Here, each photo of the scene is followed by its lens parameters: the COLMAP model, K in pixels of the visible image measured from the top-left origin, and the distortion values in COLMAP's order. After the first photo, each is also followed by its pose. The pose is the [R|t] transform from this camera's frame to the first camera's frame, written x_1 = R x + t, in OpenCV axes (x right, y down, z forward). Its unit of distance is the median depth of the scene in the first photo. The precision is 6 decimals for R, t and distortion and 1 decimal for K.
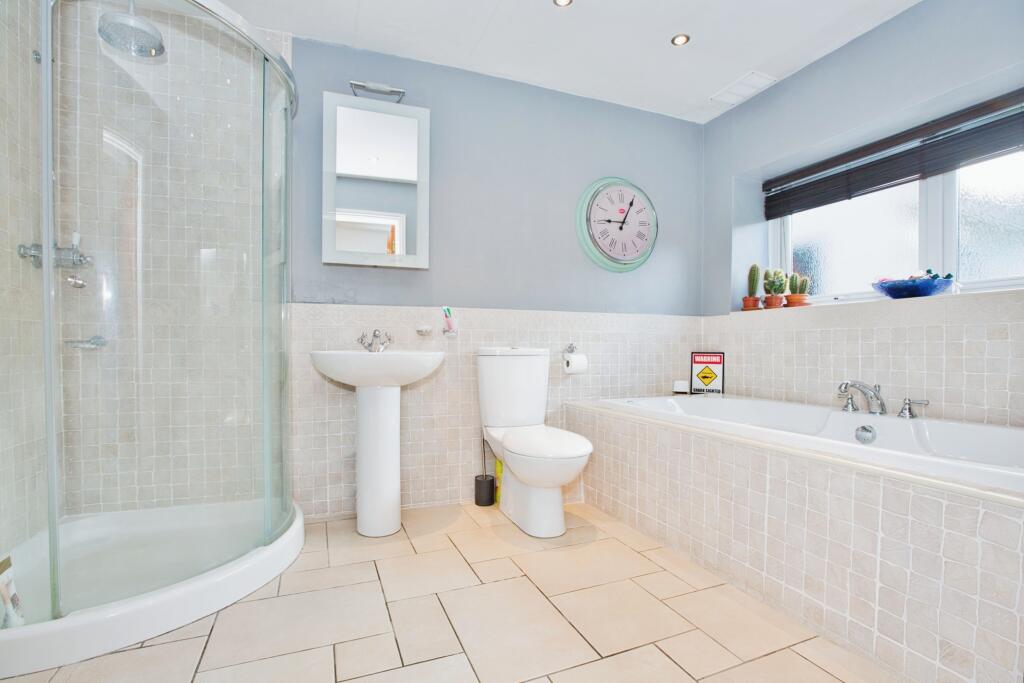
lens RADIAL K [[472.7, 0, 510.3], [0, 472.7, 347.7], [0, 0, 1]] dist [-0.001451, 0.000855]
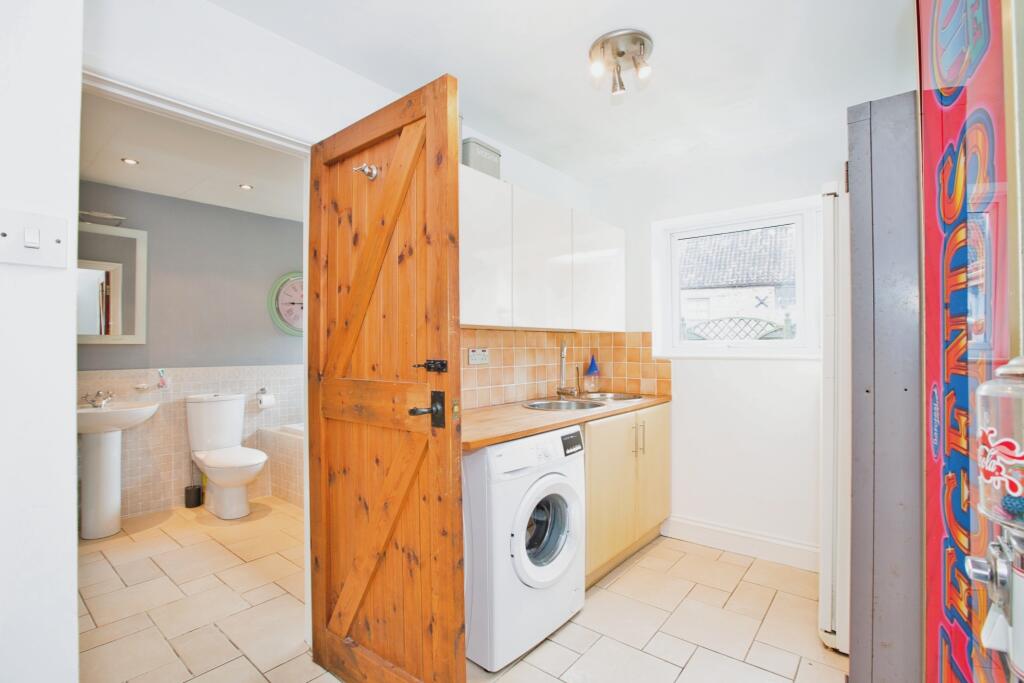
lens RADIAL K [[472.7, 0, 484.8], [0, 472.7, 341.8], [0, 0, 1]] dist [-0.001451, 0.000855]
pose [[0.898787, 0.000770, 0.438385, 0.113810], [0.003749, 0.999948, -0.009441, -0.147752], [-0.438370, 0.010129, 0.898738, -0.676713]]
